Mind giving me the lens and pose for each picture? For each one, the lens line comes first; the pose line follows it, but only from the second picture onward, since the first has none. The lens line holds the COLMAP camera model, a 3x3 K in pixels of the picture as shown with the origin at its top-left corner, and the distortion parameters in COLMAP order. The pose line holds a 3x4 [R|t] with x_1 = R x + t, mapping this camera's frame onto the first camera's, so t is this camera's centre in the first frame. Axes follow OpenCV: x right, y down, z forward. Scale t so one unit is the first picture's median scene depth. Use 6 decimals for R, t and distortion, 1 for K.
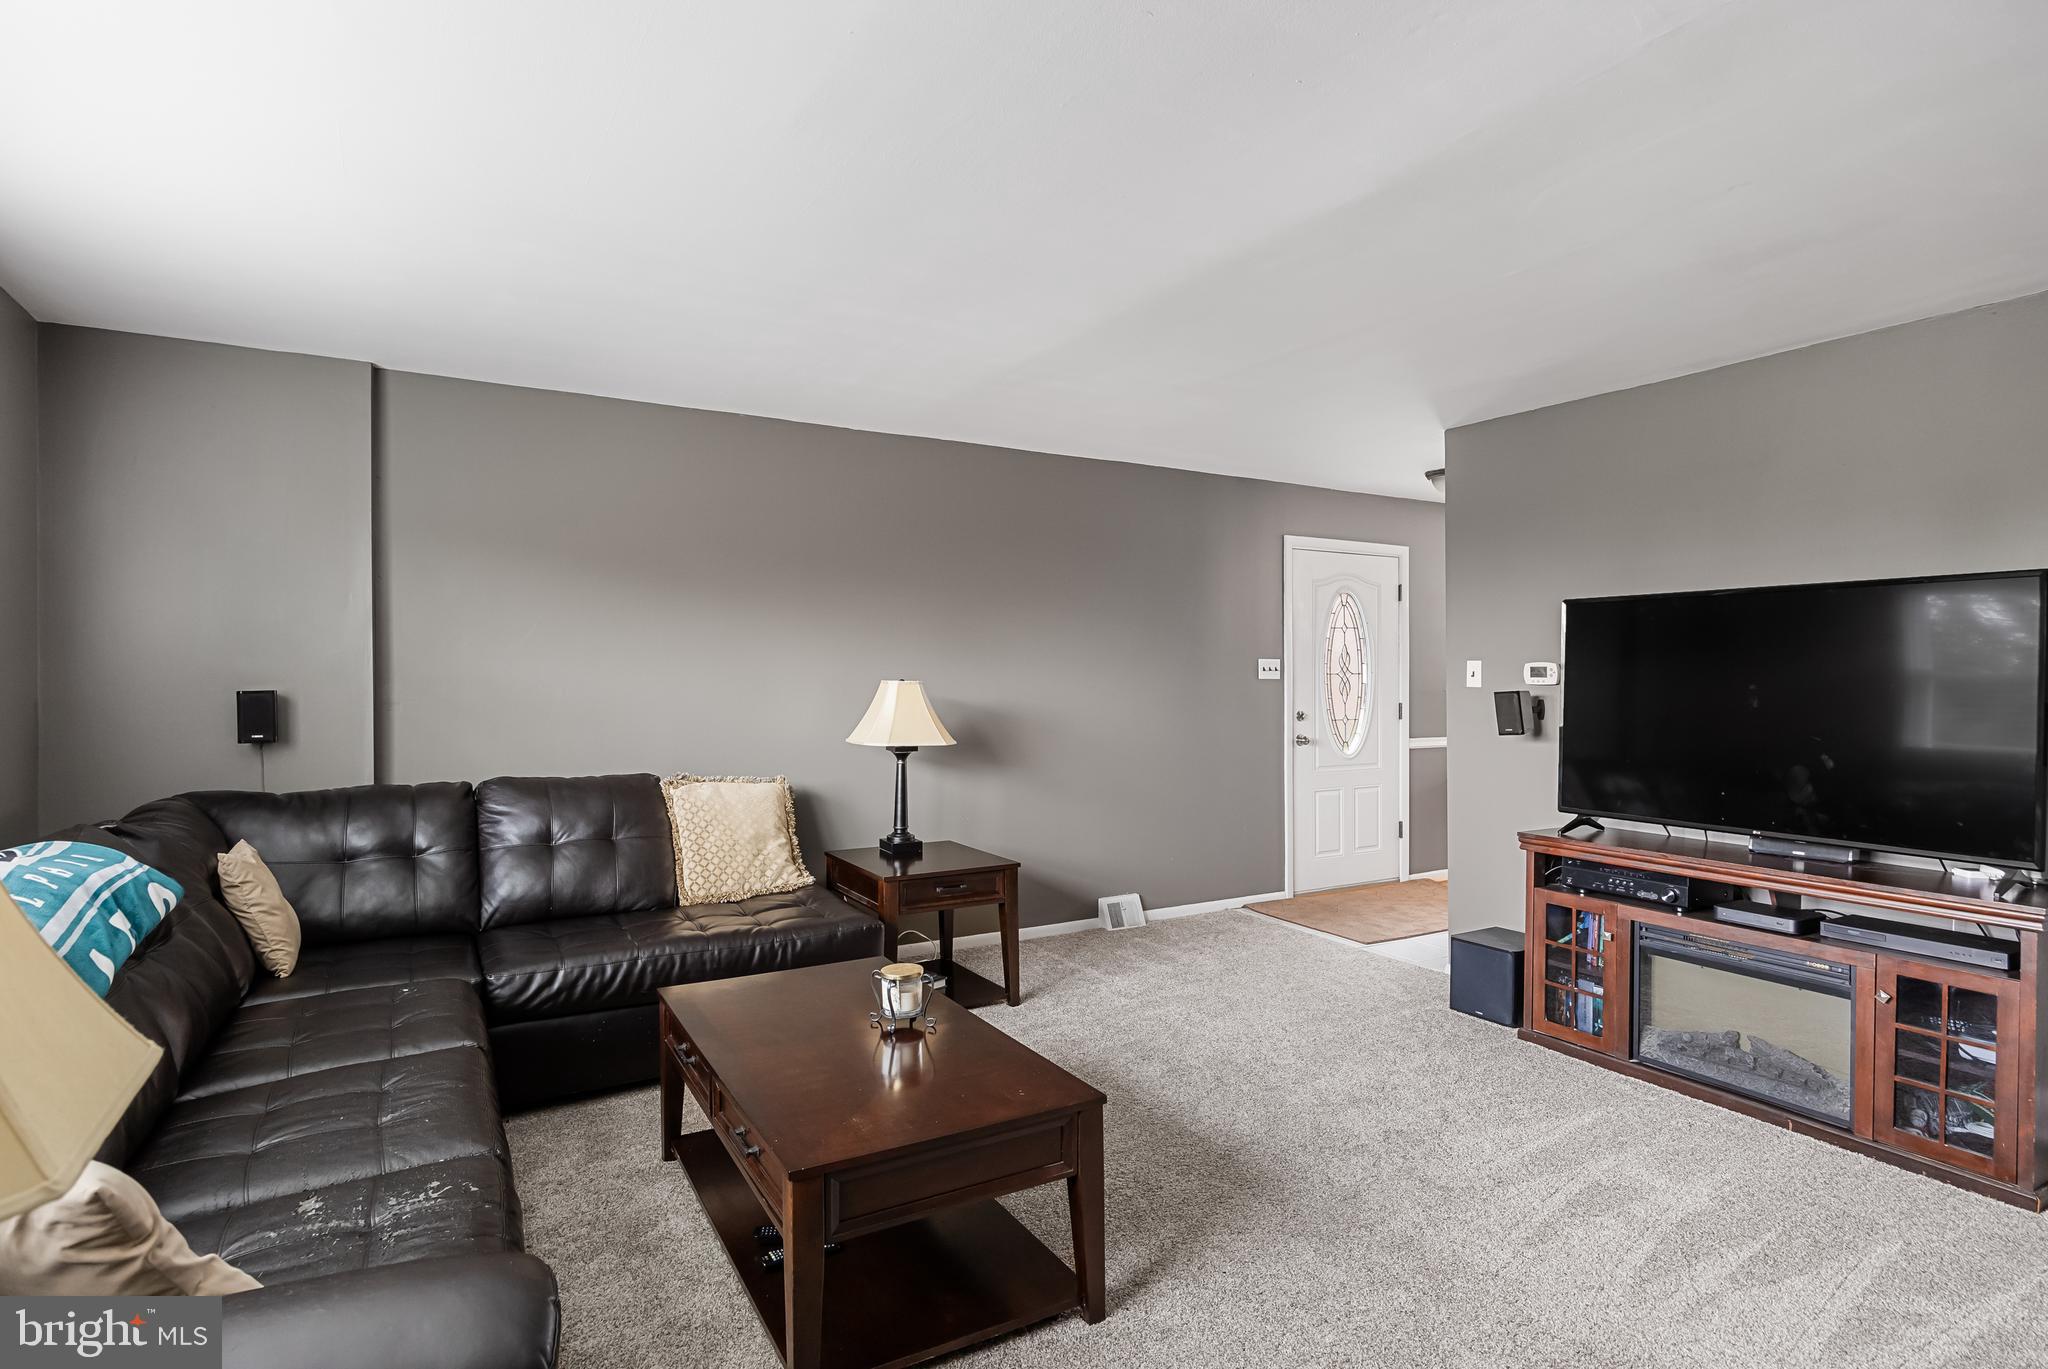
lens RADIAL K [[1068.2, 0, 1025.8], [0, 1068.2, 683.8], [0, 0, 1]] dist [-0.005730, -0.001287]
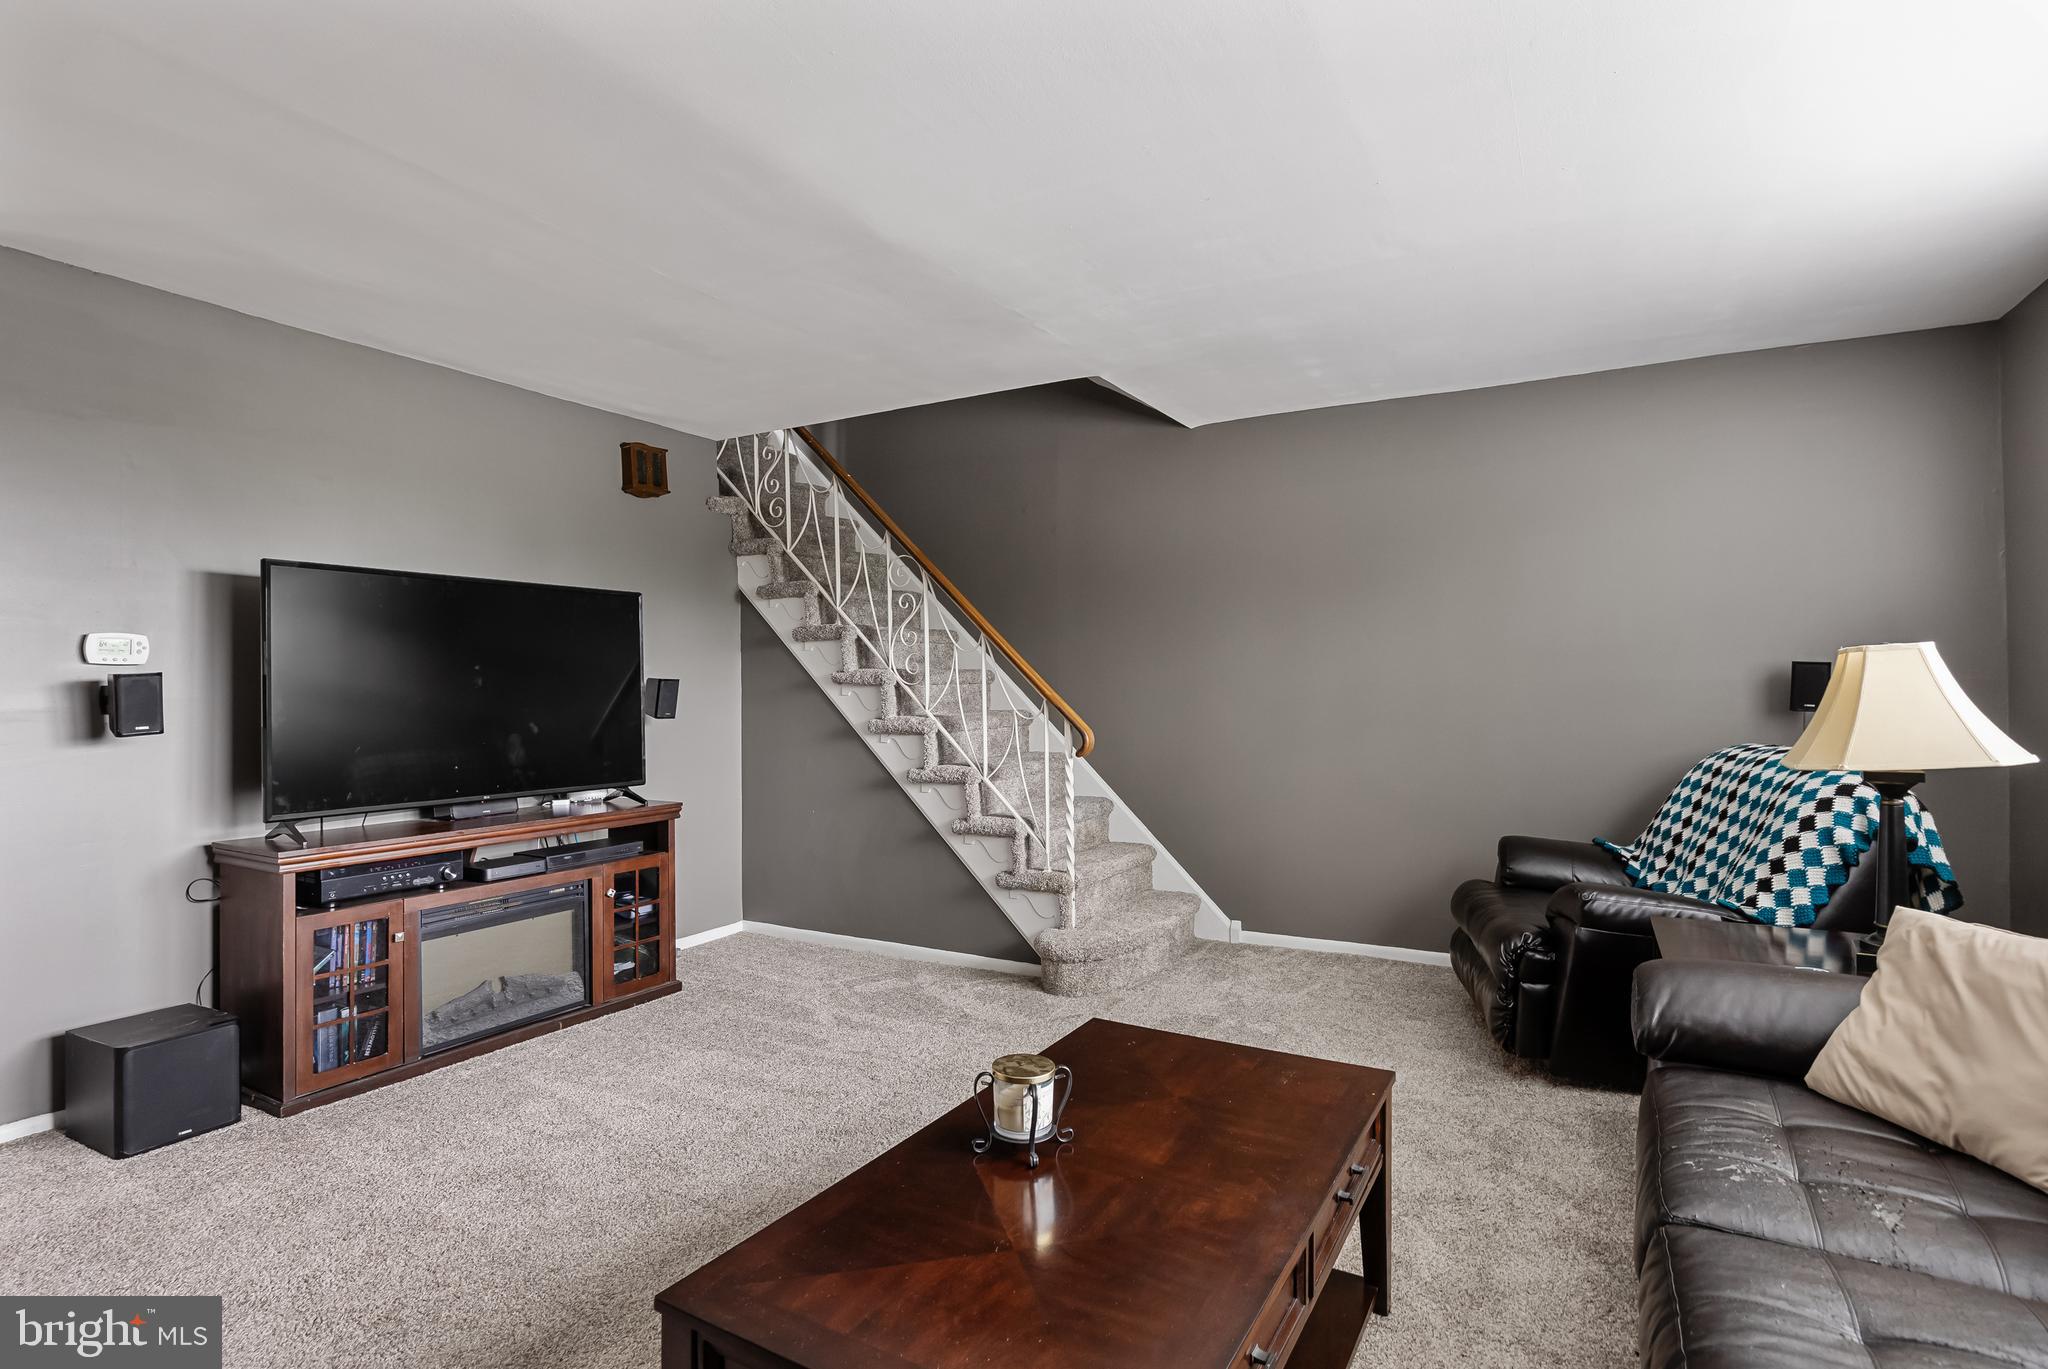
lens RADIAL K [[1068.2, 0, 1020.5], [0, 1068.2, 682.3], [0, 0, 1]] dist [-0.005730, -0.001287]
pose [[-0.522843, -0.000018, 0.852429, -0.480343], [0.007422, 0.999962, 0.004574, 0.015460], [-0.852397, 0.008718, -0.522823, 0.947695]]
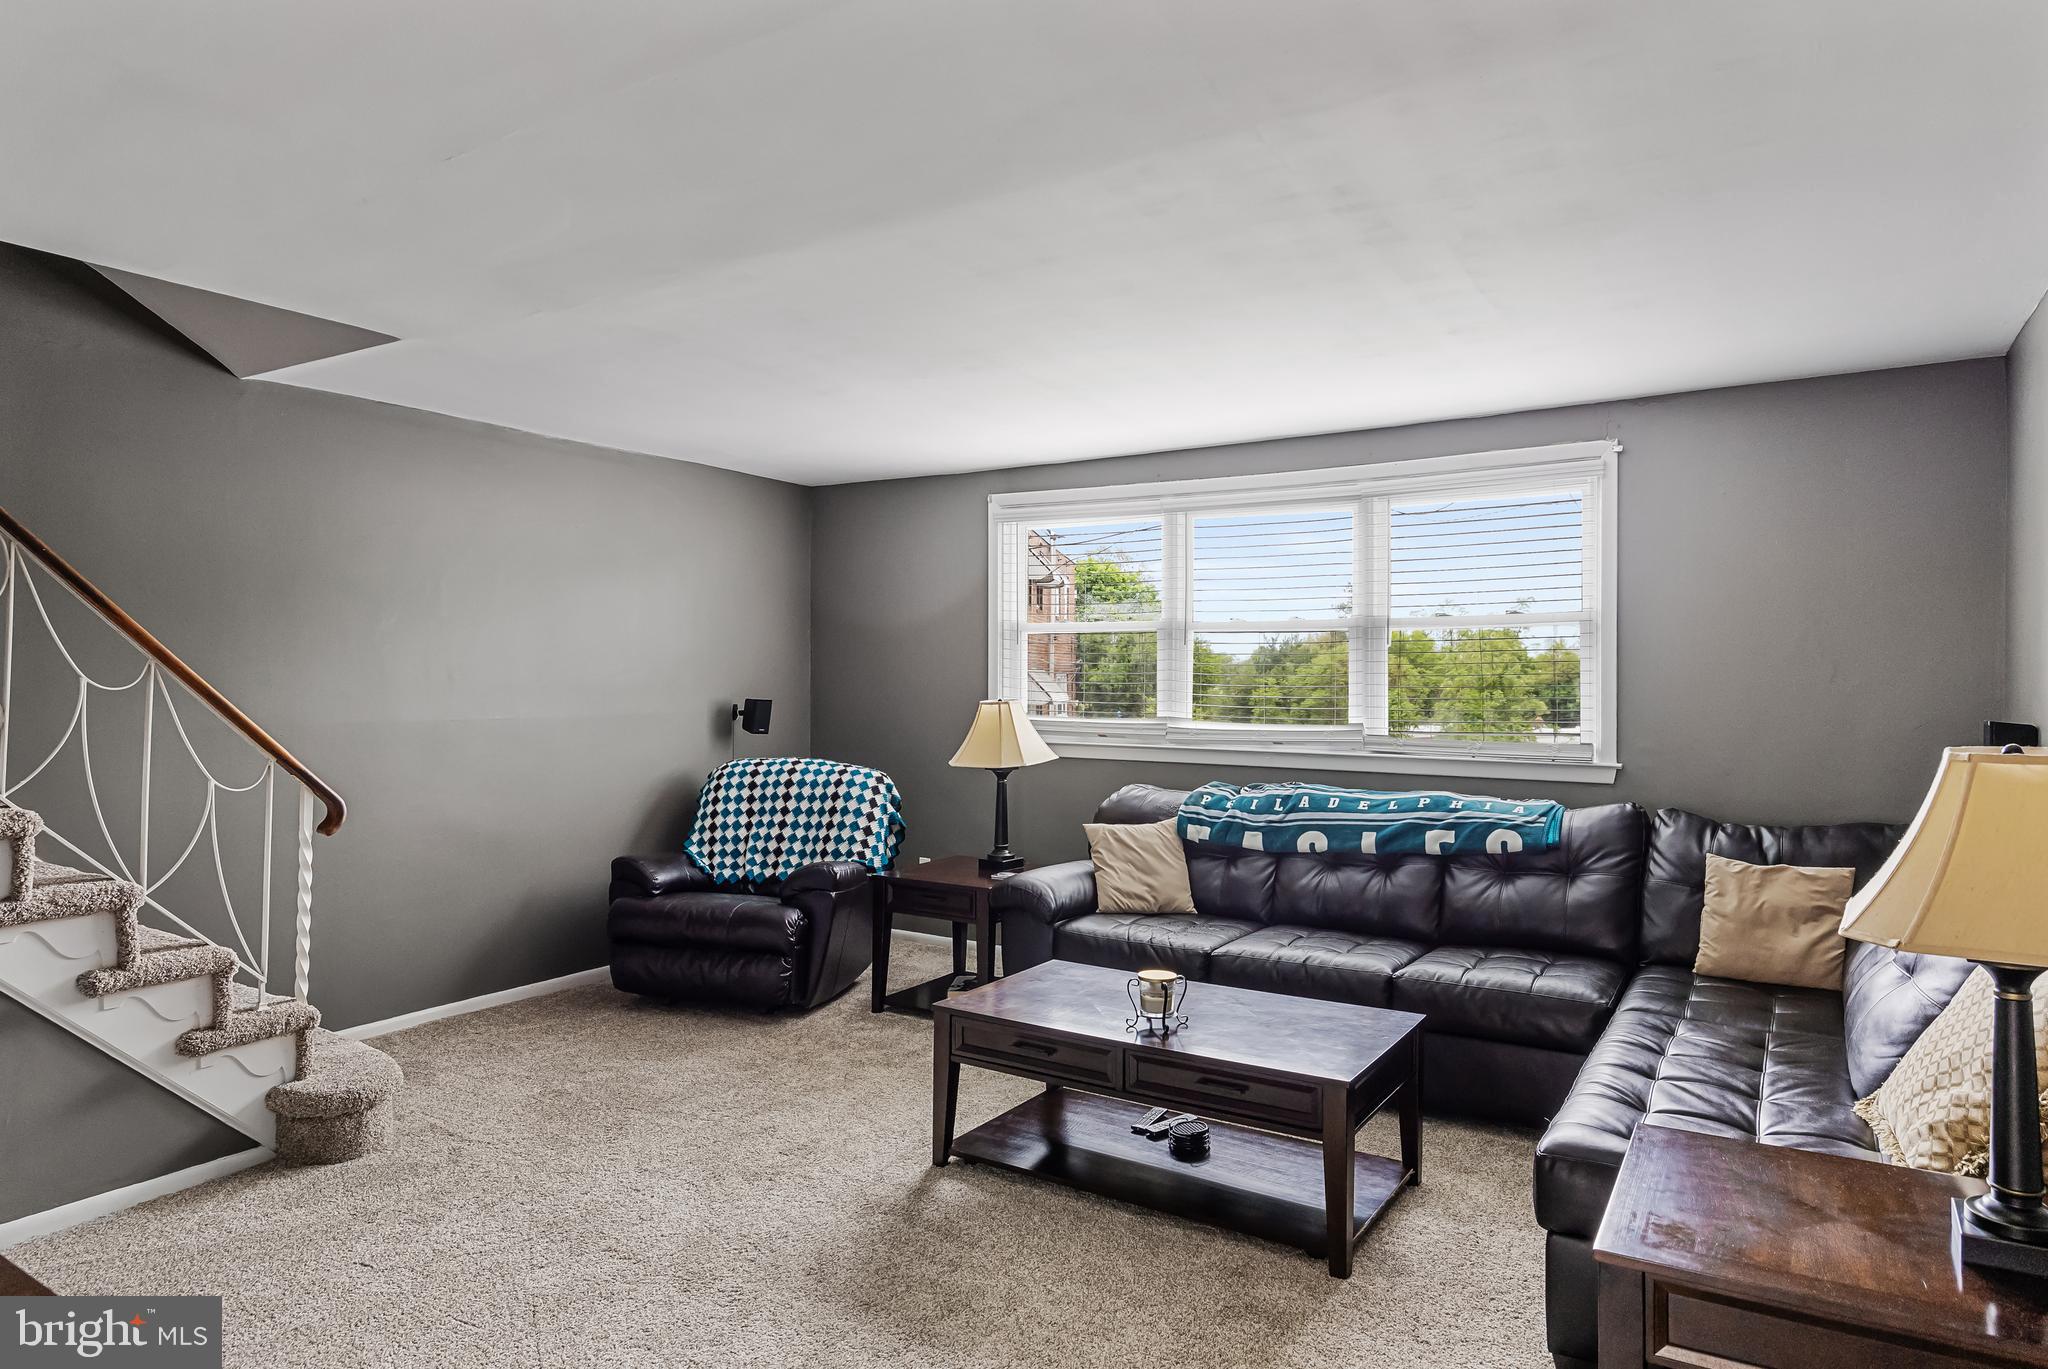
lens RADIAL K [[1188.8, 0, 1029.3], [0, 1188.8, 670.7], [0, 0, 1]] dist [-0.010278, -0.002135]
pose [[-0.875960, 0.000058, -0.482384, 0.397164], [-0.005160, 0.999942, 0.009491, -0.036235], [0.482356, 0.010803, -0.875909, 1.358280]]
